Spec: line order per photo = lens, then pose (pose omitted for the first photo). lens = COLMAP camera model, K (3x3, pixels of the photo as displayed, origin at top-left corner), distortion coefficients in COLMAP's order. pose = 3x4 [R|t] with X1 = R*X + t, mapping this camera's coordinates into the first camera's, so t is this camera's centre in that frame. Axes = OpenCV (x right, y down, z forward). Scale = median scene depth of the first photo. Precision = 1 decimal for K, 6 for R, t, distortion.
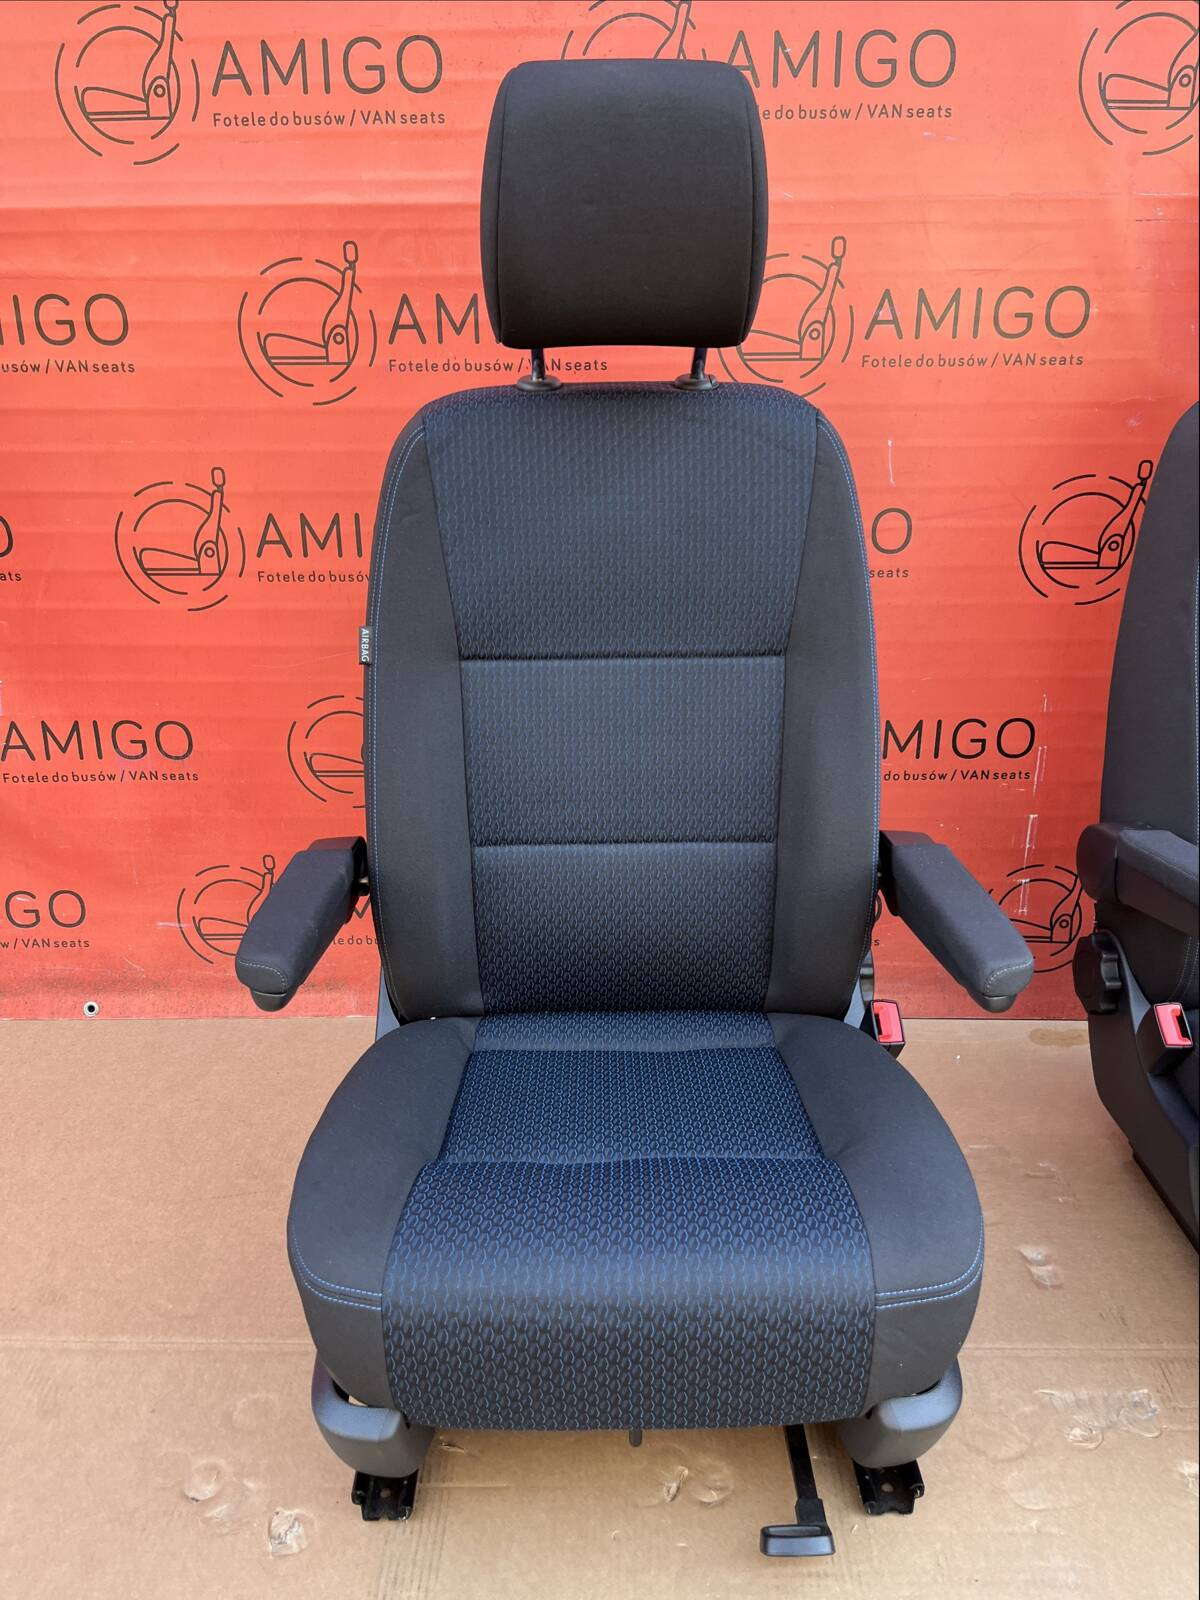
lens RADIAL K [[1248.6, 0, 625.3], [0, 1248.6, 792.0], [0, 0, 1]] dist [0.075228, -0.122674]
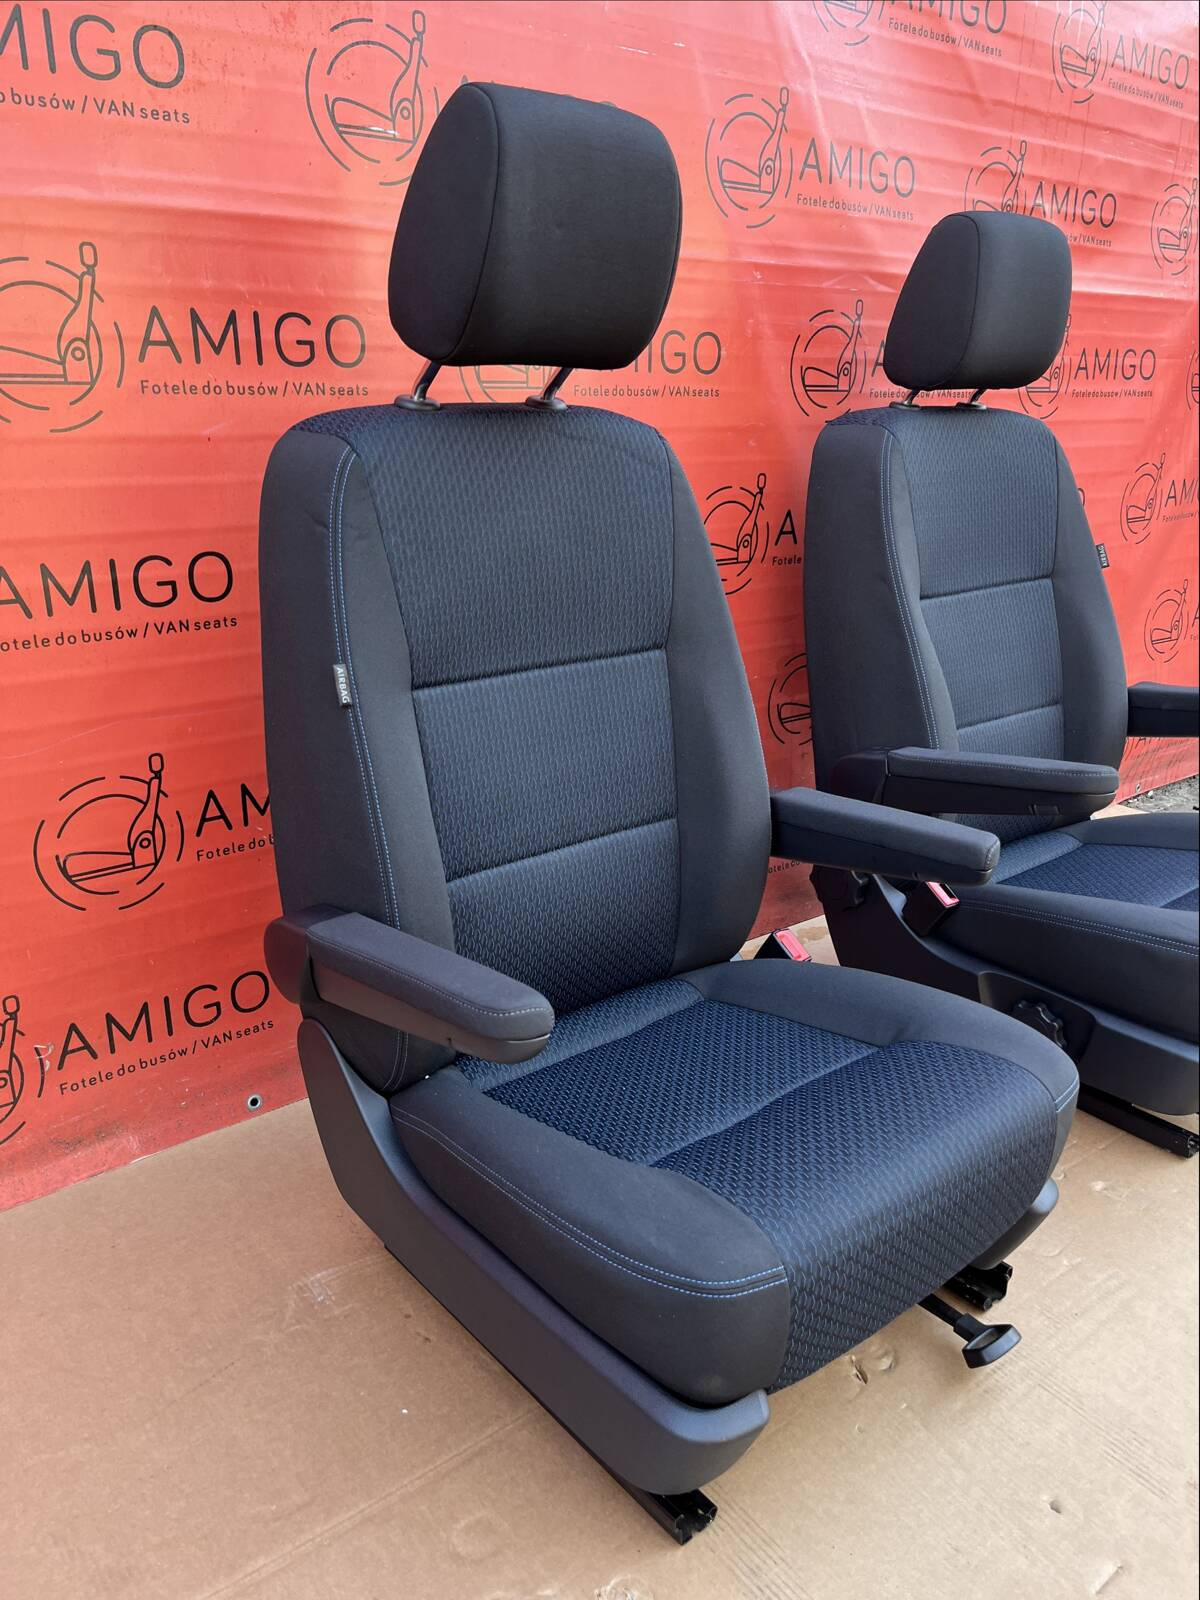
lens RADIAL K [[1248.6, 0, 625.3], [0, 1248.6, 792.0], [0, 0, 1]] dist [0.075228, -0.122674]
pose [[0.762448, -0.184604, 0.620156, -0.608923], [0.211190, 0.976948, 0.031165, -0.025529], [-0.611614, 0.107209, 0.783859, 0.165374]]
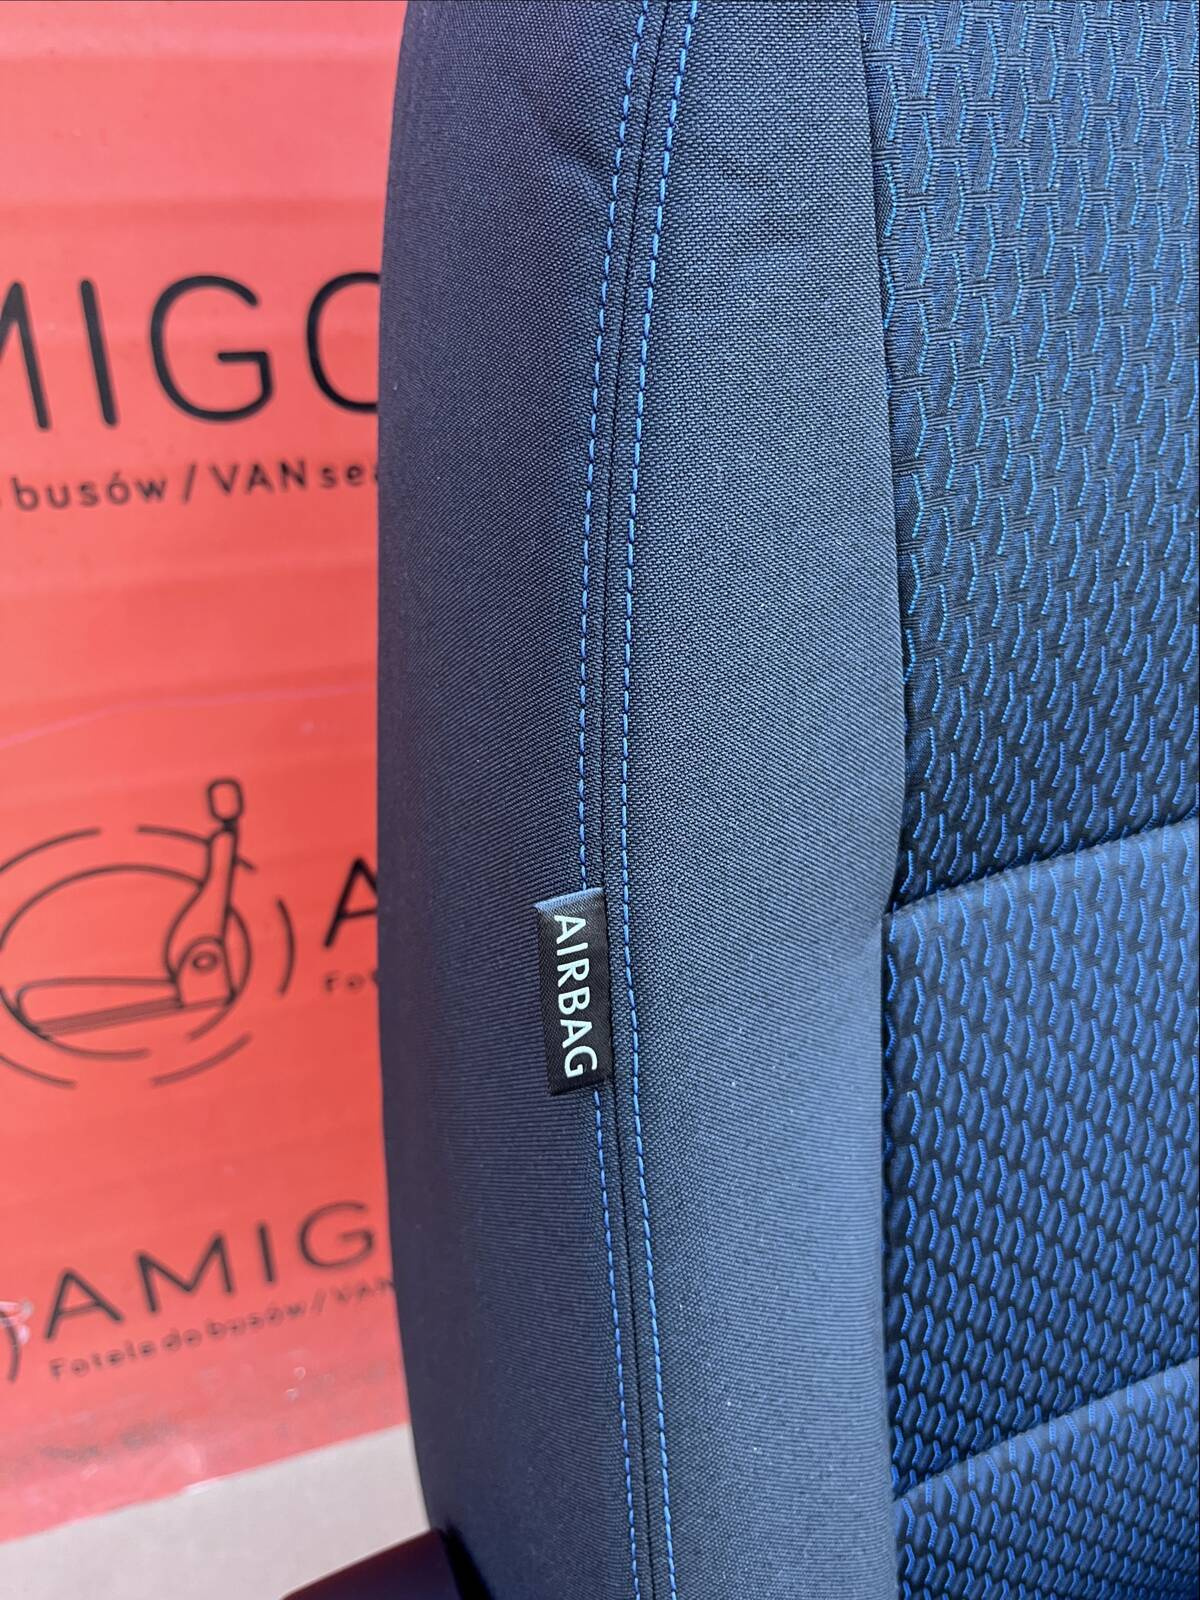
lens RADIAL K [[1207.6, 0, 603.7], [0, 1207.6, 770.8], [0, 0, 1]] dist [-0.003906, -0.005016]
pose [[0.939870, -0.146968, 0.308293, -0.244583], [0.095340, 0.979694, 0.176381, -0.175043], [-0.327955, -0.136383, 0.934797, 0.810537]]
